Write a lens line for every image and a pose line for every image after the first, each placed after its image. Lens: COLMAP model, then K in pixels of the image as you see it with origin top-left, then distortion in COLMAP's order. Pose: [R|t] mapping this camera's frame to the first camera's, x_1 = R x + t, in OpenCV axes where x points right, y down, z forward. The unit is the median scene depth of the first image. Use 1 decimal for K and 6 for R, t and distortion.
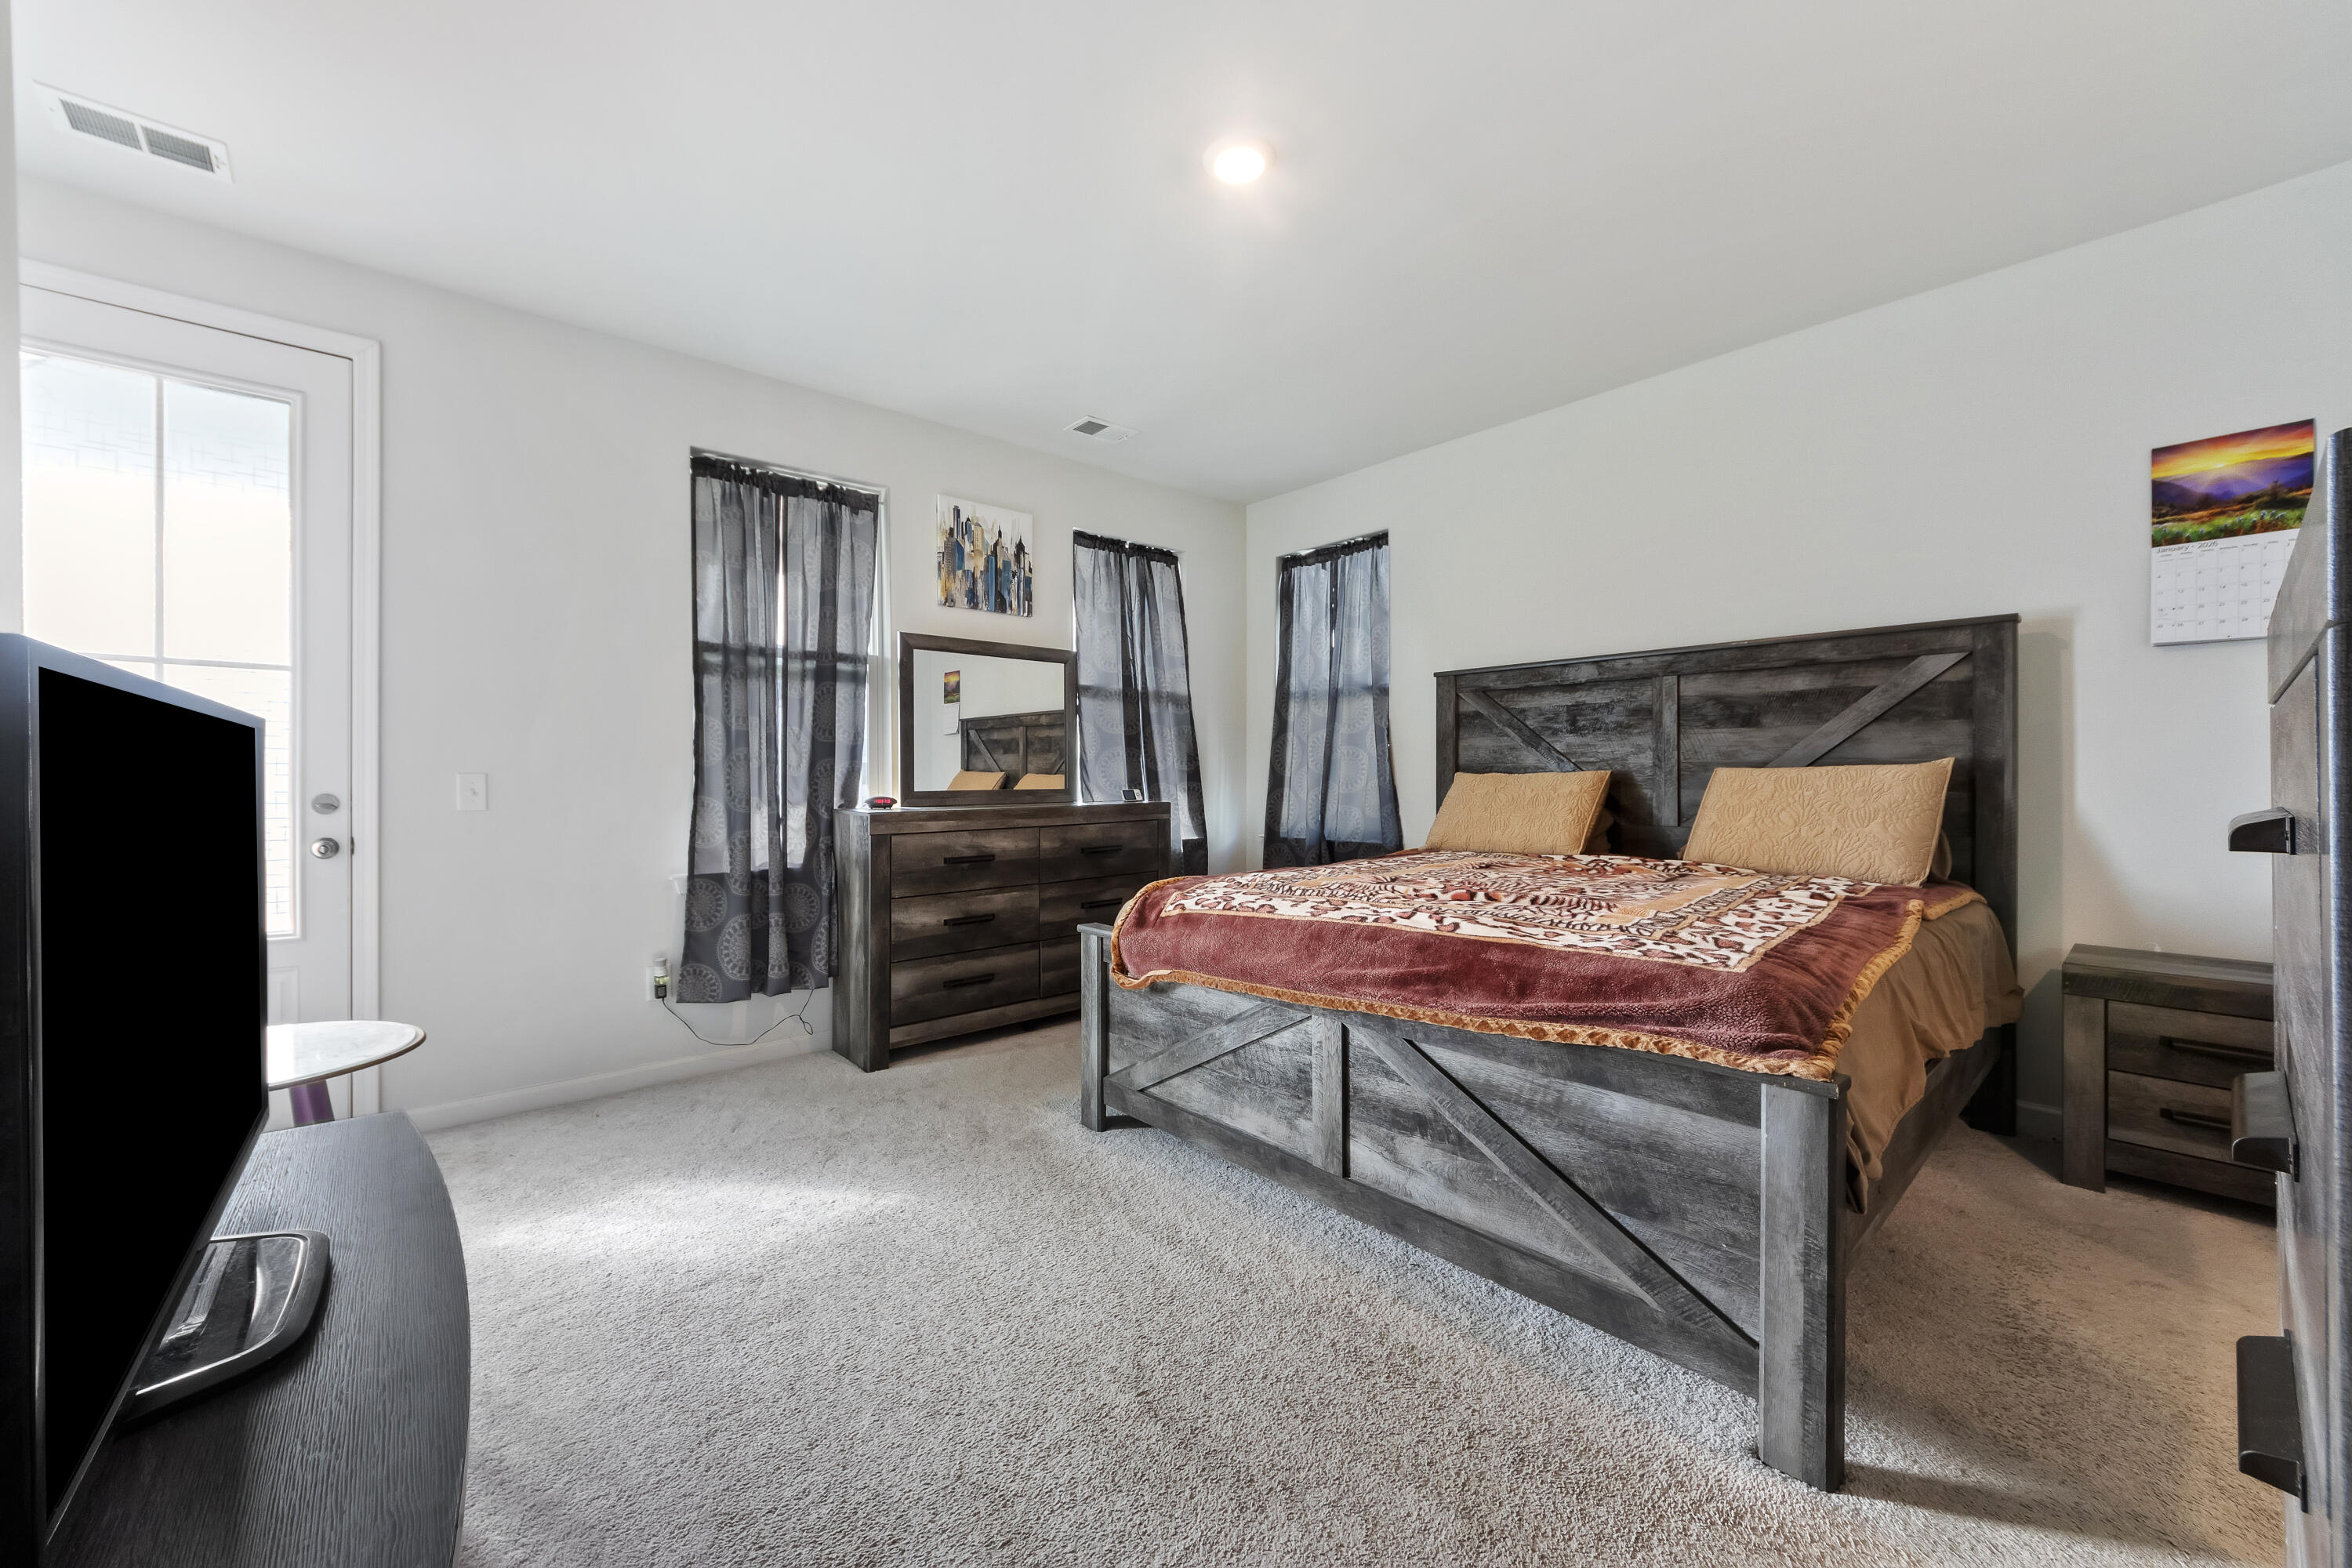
lens RADIAL K [[915.1, 0, 1174.4], [0, 915.1, 758.1], [0, 0, 1]] dist [0.000805, 0.000049]
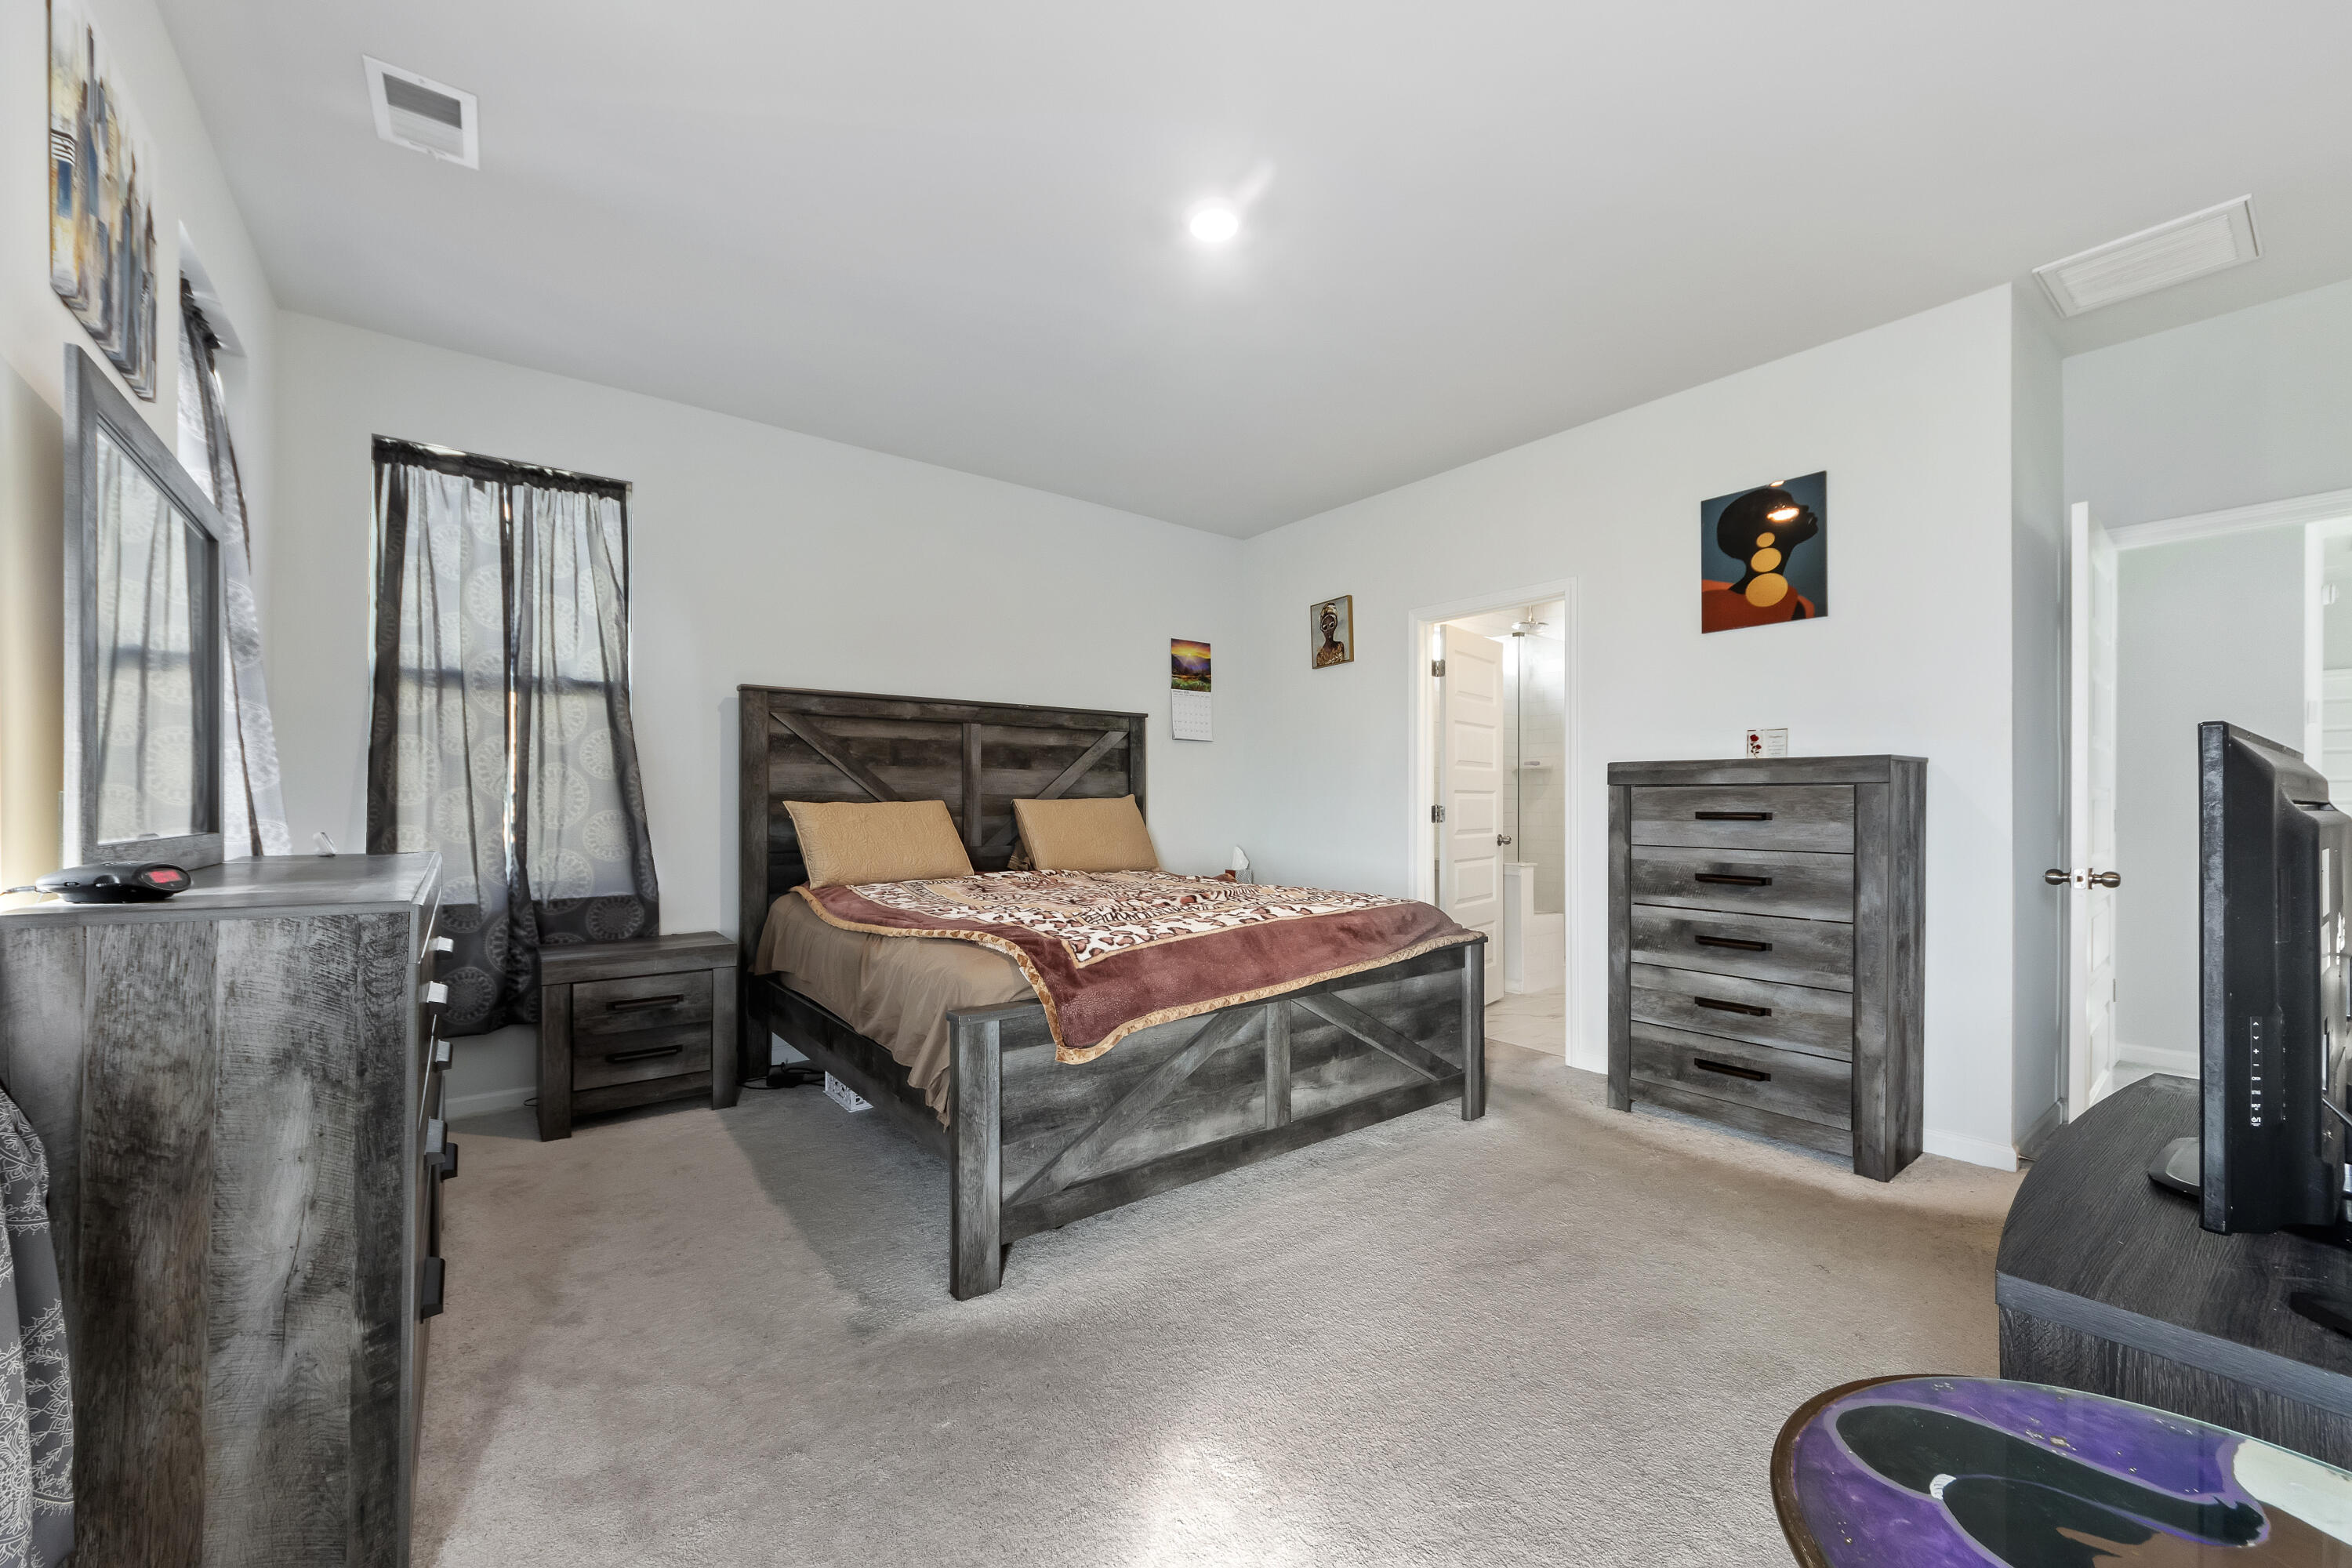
lens RADIAL K [[904.9, 0, 1188.1], [0, 904.9, 782.3], [0, 0, 1]] dist [0.001558, 0.000263]
pose [[0.053449, 0.028282, 0.998170, -0.683702], [-0.017567, 0.999471, -0.027378, 0.017422], [-0.998416, -0.016071, 0.053917, 0.687209]]
